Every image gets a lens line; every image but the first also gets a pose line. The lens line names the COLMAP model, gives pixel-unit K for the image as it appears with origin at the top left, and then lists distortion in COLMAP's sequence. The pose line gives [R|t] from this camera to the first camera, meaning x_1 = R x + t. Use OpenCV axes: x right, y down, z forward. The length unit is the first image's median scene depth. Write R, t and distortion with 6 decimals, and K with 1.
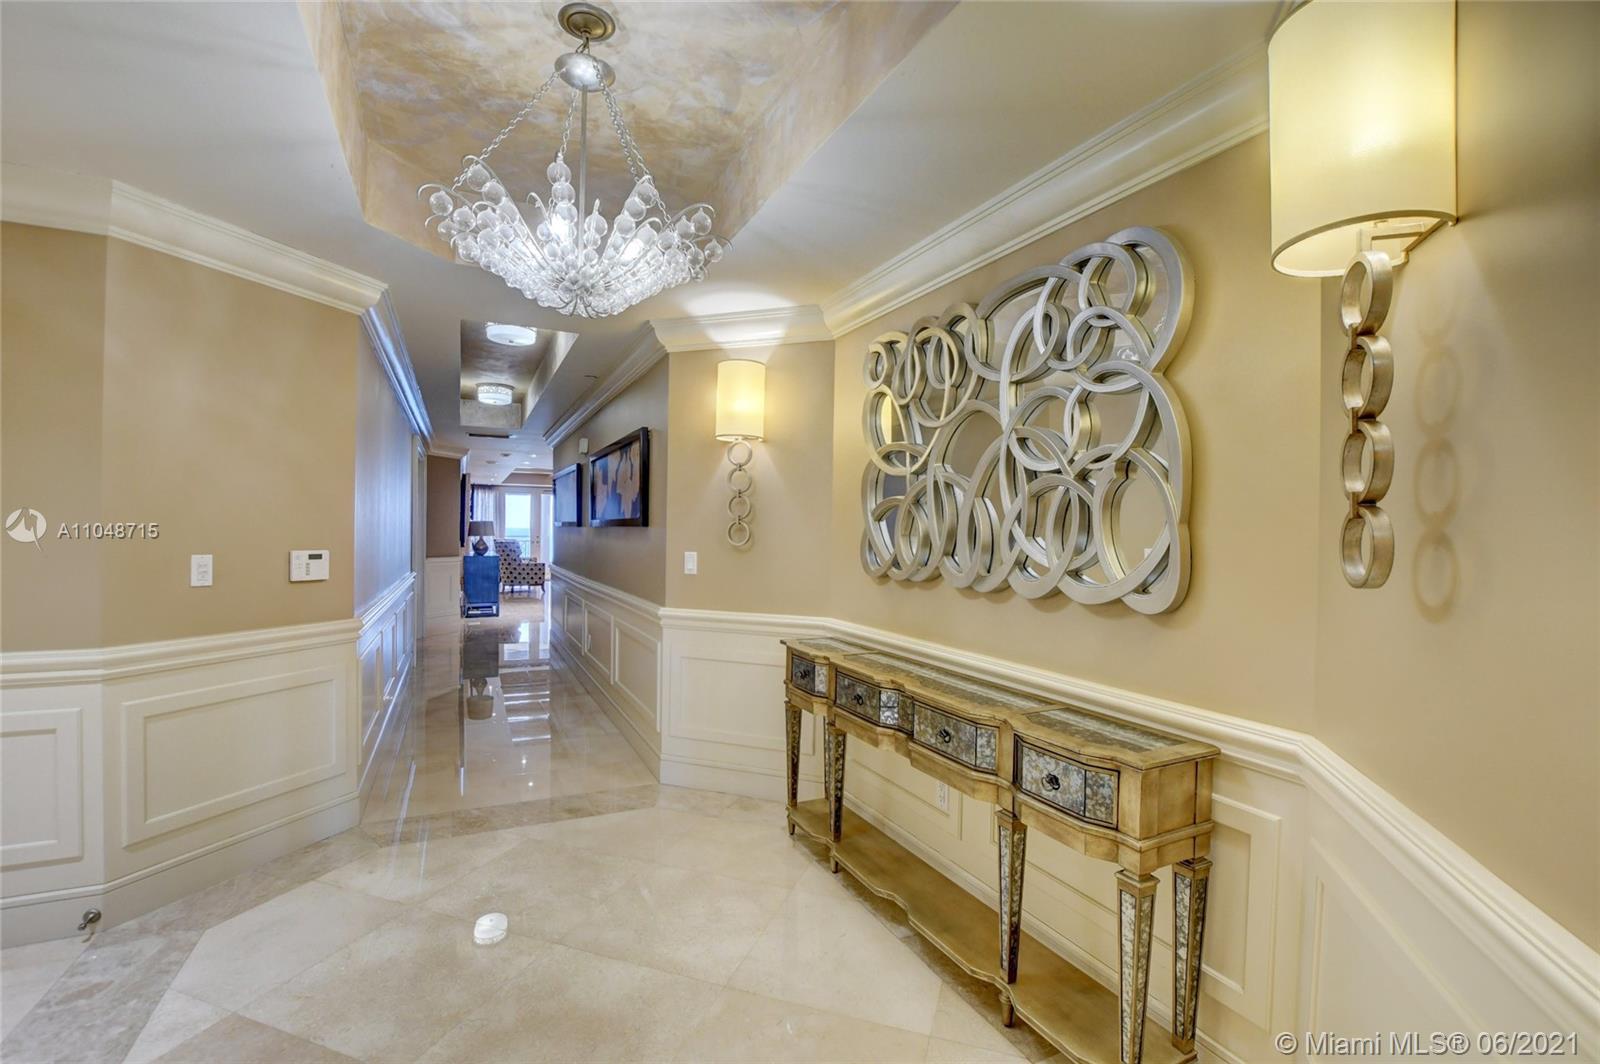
lens RADIAL K [[716.3, 0, 801.4], [0, 716.3, 532.4], [0, 0, 1]] dist [-0.028149, -0.000469]
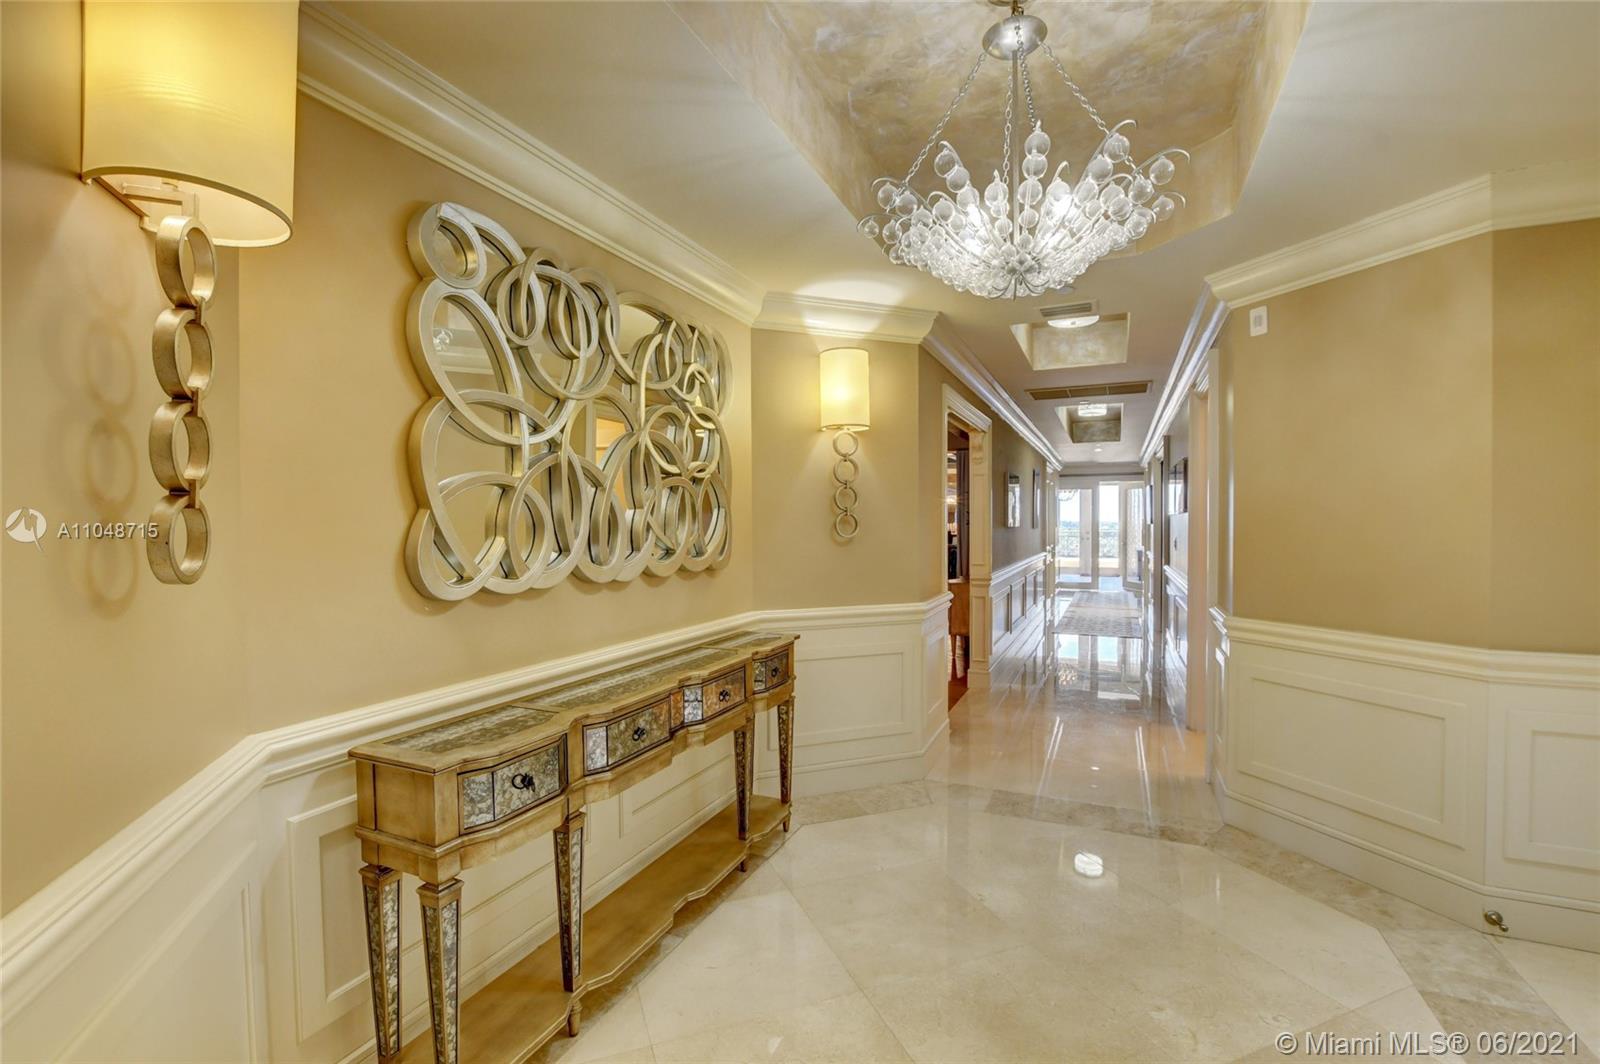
lens RADIAL K [[716.3, 0, 801.7], [0, 716.3, 529.3], [0, 0, 1]] dist [-0.028149, -0.000469]
pose [[-0.653537, -0.013348, 0.756777, -0.677863], [0.002939, 0.999792, 0.020172, -0.009890], [-0.756889, 0.015408, -0.653362, 1.470334]]
